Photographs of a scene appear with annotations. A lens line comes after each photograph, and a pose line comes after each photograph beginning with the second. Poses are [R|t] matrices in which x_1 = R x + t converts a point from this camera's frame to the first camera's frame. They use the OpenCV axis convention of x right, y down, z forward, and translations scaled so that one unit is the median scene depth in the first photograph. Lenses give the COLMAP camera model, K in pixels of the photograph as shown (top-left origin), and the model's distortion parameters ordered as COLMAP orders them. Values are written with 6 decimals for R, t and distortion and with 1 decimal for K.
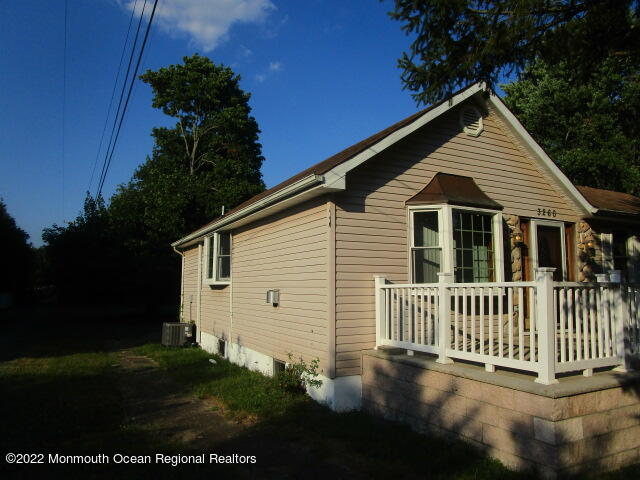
lens RADIAL K [[462.0, 0, 321.1], [0, 462.0, 243.3], [0, 0, 1]] dist [-0.014019, 0.000172]
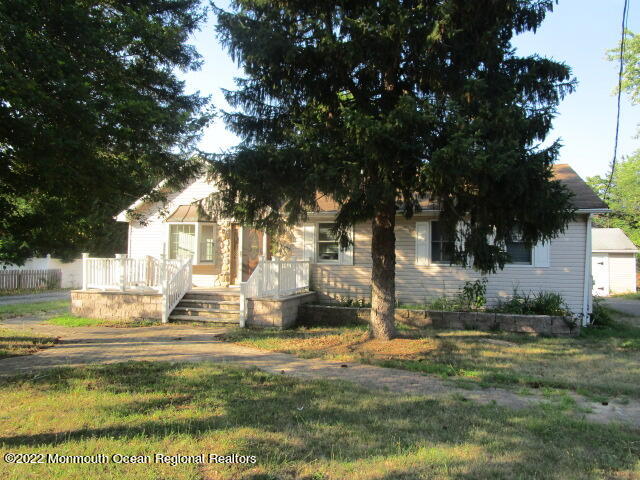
lens RADIAL K [[462.0, 0, 321.1], [0, 462.0, 243.3], [0, 0, 1]] dist [-0.014019, 0.000172]
pose [[0.723599, -0.015727, -0.690041, 2.032361], [0.048447, 0.998432, 0.028047, -0.010049], [0.688518, -0.053725, 0.723226, -0.060272]]
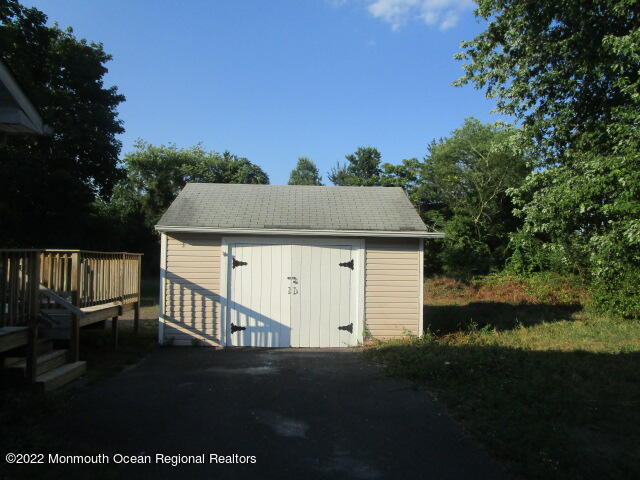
lens RADIAL K [[462.0, 0, 321.1], [0, 462.0, 243.3], [0, 0, 1]] dist [-0.014019, 0.000172]
pose [[0.899968, -0.004108, -0.435936, 1.750847], [0.025719, 0.998714, 0.043685, 0.180340], [0.435196, -0.050527, 0.898917, 2.203905]]
